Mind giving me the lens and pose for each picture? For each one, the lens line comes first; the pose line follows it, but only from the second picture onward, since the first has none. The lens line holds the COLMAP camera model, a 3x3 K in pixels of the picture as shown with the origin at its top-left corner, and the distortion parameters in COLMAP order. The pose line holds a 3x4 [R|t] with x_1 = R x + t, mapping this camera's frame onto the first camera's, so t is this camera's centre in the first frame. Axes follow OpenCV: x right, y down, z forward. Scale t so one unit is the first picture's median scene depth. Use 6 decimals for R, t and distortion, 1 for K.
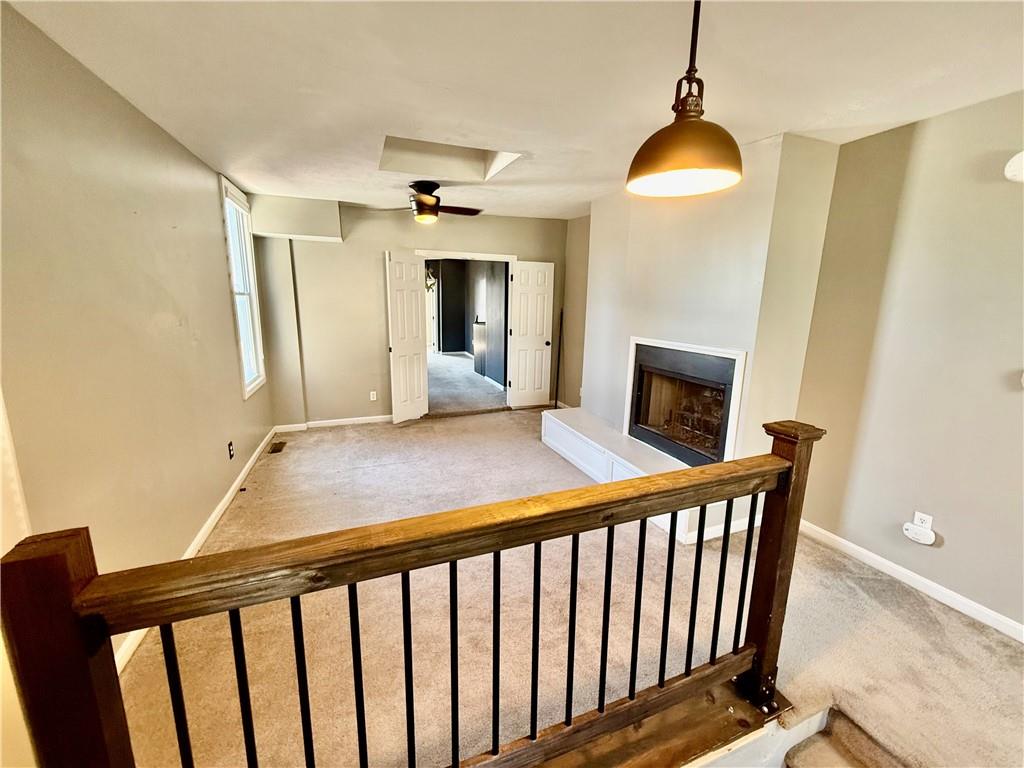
lens RADIAL K [[405.6, 0, 512.7], [0, 405.6, 379.4], [0, 0, 1]] dist [-0.002399, -0.000114]
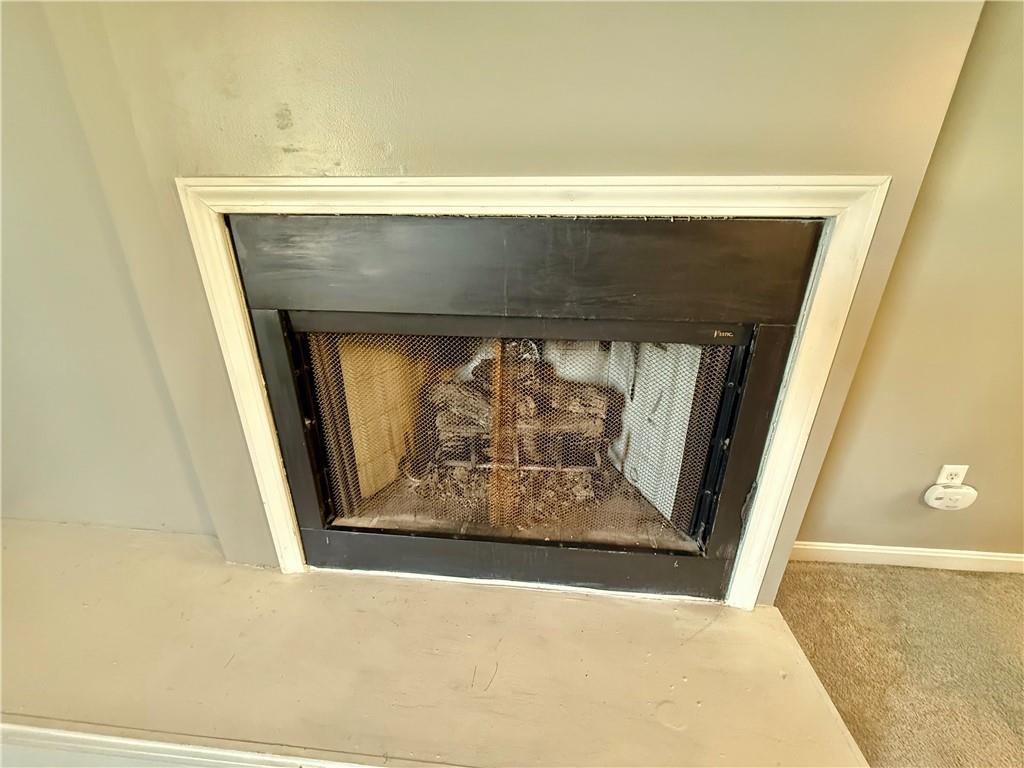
lens RADIAL K [[405.6, 0, 512.1], [0, 405.6, 384.8], [0, 0, 1]] dist [-0.002399, -0.000114]
pose [[0.435645, -0.351156, 0.828796, 0.179304], [0.173839, 0.936252, 0.305308, -0.049352], [-0.883172, 0.011072, 0.468918, 0.844958]]
